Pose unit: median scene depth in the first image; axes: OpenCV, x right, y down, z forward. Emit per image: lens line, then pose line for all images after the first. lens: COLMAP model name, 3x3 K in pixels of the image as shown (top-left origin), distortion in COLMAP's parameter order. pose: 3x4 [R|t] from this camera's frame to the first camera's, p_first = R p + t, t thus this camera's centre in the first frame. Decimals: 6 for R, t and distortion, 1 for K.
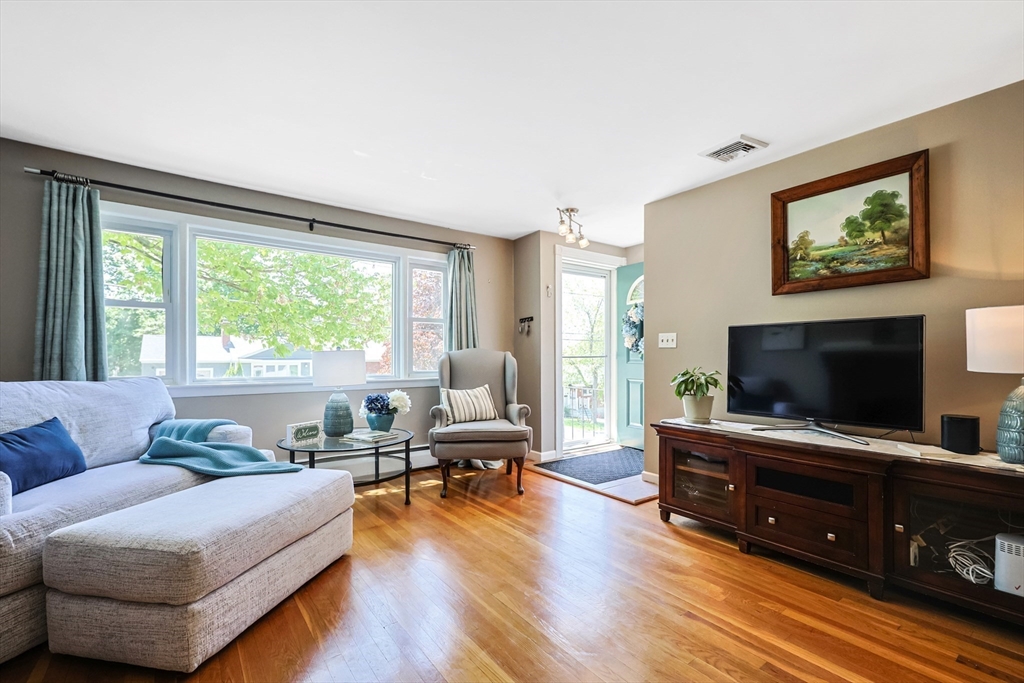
lens RADIAL K [[438.2, 0, 520.8], [0, 438.2, 360.7], [0, 0, 1]] dist [-0.002726, -0.000770]
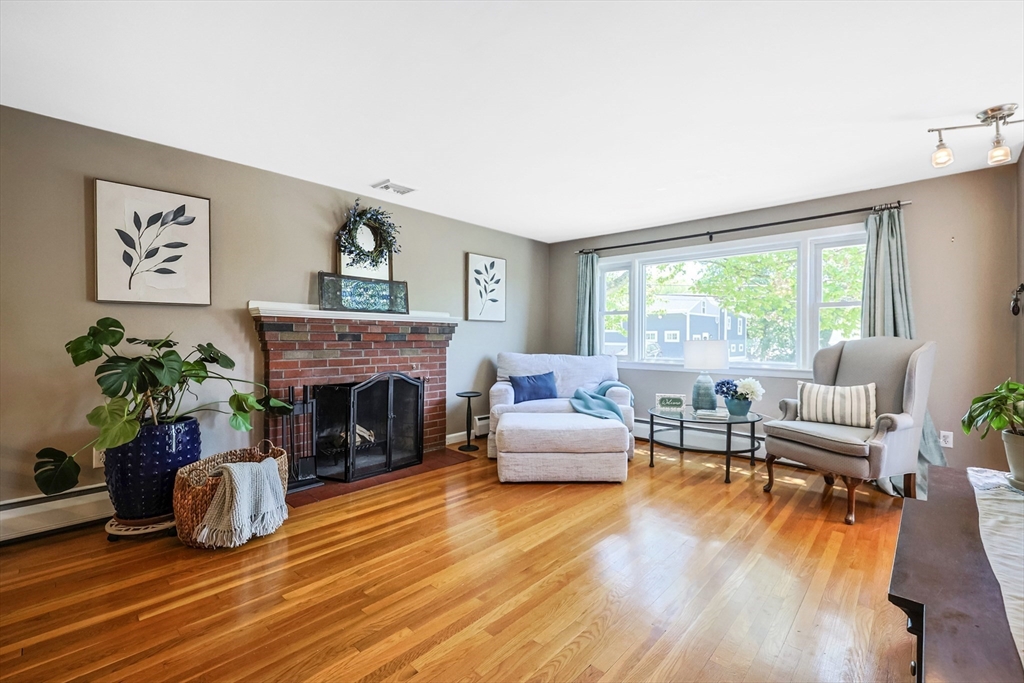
lens RADIAL K [[438.2, 0, 534.5], [0, 438.2, 342.0], [0, 0, 1]] dist [-0.002726, -0.000770]
pose [[0.206053, 0.009718, -0.978493, 0.677464], [-0.012474, 0.999896, 0.007304, -0.021197], [0.978461, 0.010701, 0.206153, 0.297773]]
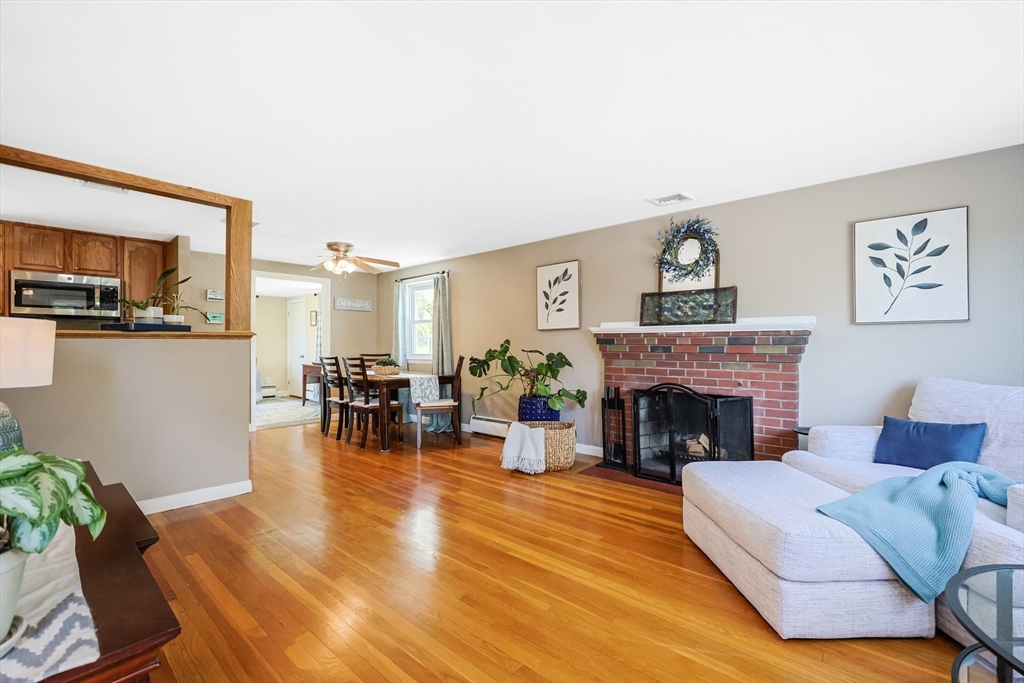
lens RADIAL K [[438.2, 0, 517.7], [0, 438.2, 338.8], [0, 0, 1]] dist [-0.002726, -0.000770]
pose [[-0.977933, 0.005083, -0.208855, 0.149571], [0.004239, 0.999981, 0.004491, -0.053824], [0.208874, 0.003506, -0.977936, 1.147821]]
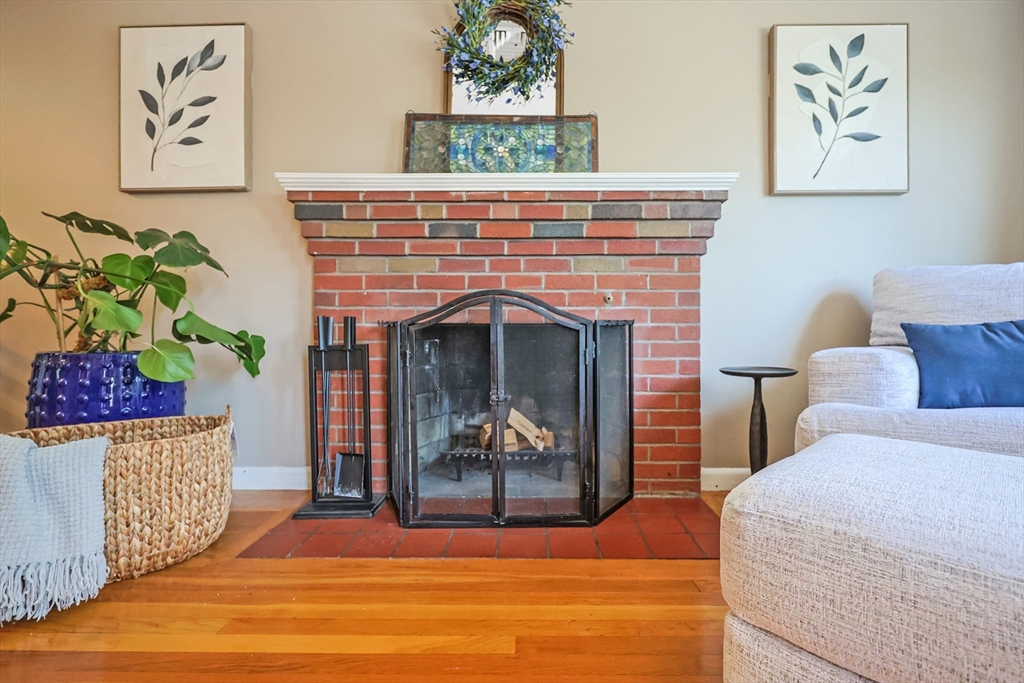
lens RADIAL K [[438.2, 0, 513.0], [0, 438.2, 336.6], [0, 0, 1]] dist [-0.002726, -0.000770]
pose [[-0.620662, -0.000836, -0.784078, -0.097297], [-0.007459, 0.999960, 0.004839, 0.108728], [0.784043, 0.008852, -0.620644, 0.467680]]
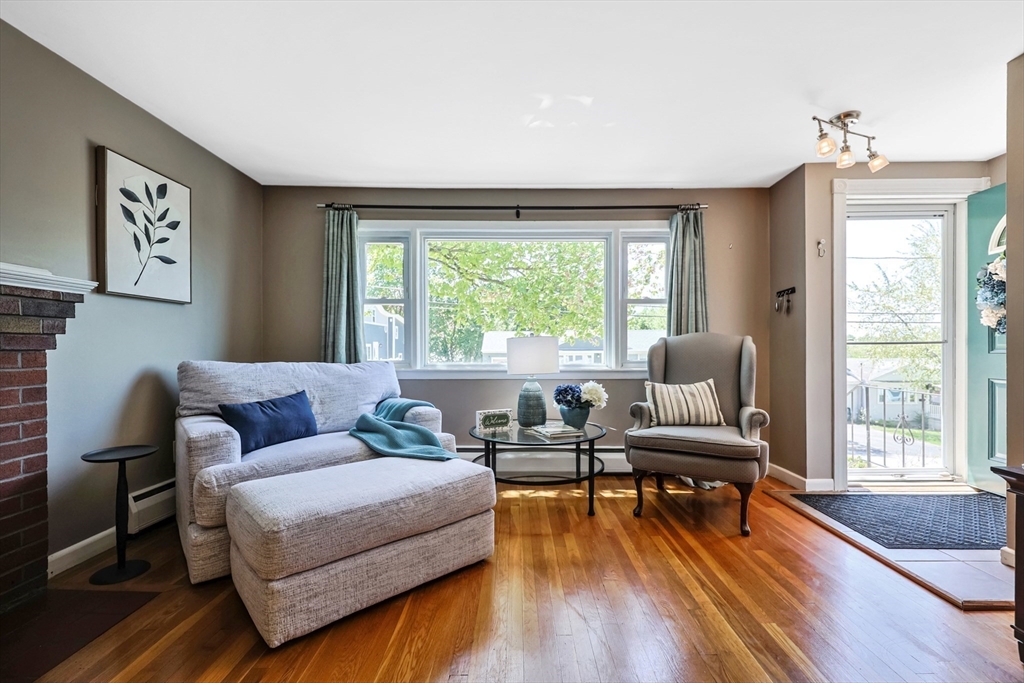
lens RADIAL K [[438.2, 0, 522.3], [0, 438.2, 351.0], [0, 0, 1]] dist [-0.002726, -0.000770]
pose [[0.802252, 0.001305, -0.596984, 0.138957], [-0.002229, 0.999997, -0.000809, 0.008122], [0.596981, 0.001980, 0.802253, 0.226603]]
